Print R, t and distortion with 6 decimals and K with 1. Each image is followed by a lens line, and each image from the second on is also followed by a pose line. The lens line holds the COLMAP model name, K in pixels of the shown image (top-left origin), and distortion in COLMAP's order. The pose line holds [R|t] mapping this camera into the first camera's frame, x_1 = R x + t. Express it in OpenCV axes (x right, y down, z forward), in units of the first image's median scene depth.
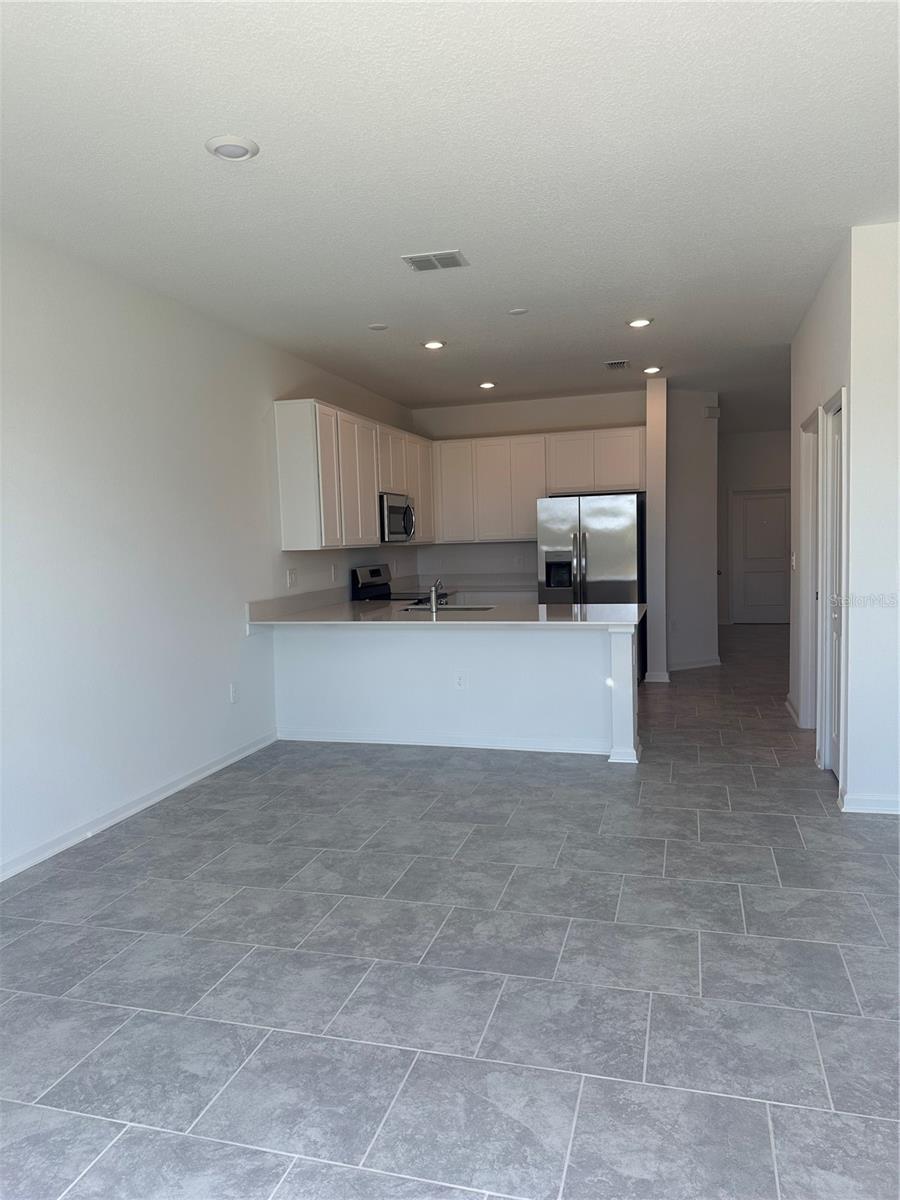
lens RADIAL K [[856.0, 0, 450.0], [0, 856.0, 600.0], [0, 0, 1]] dist [-0.008592, -0.003733]
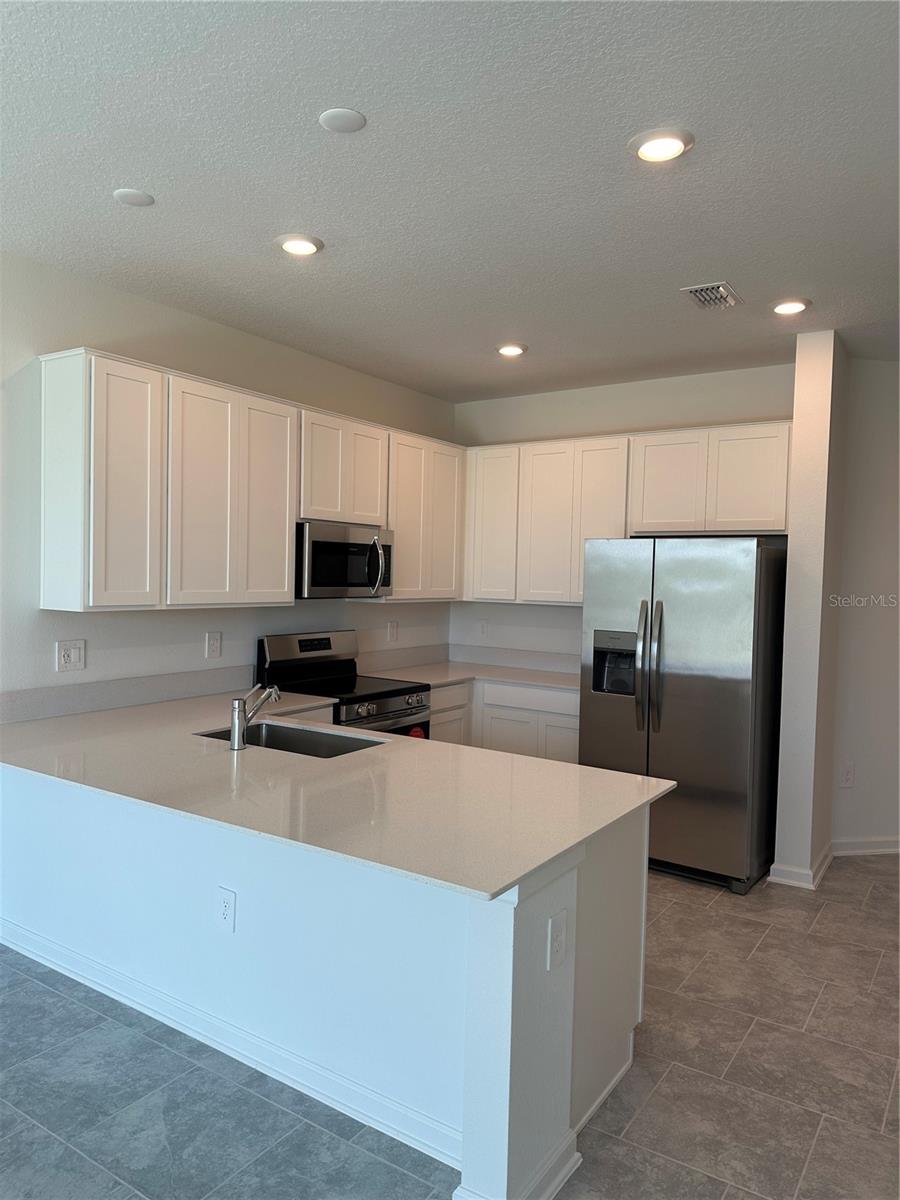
lens RADIAL K [[844.5, 0, 450.0], [0, 844.5, 600.0], [0, 0, 1]] dist [0.015338, -0.028695]
pose [[0.953822, 0.062516, -0.293795, 0.192952], [-0.073087, 0.997009, -0.025129, -0.056571], [0.291345, 0.045441, 0.955538, 0.425556]]
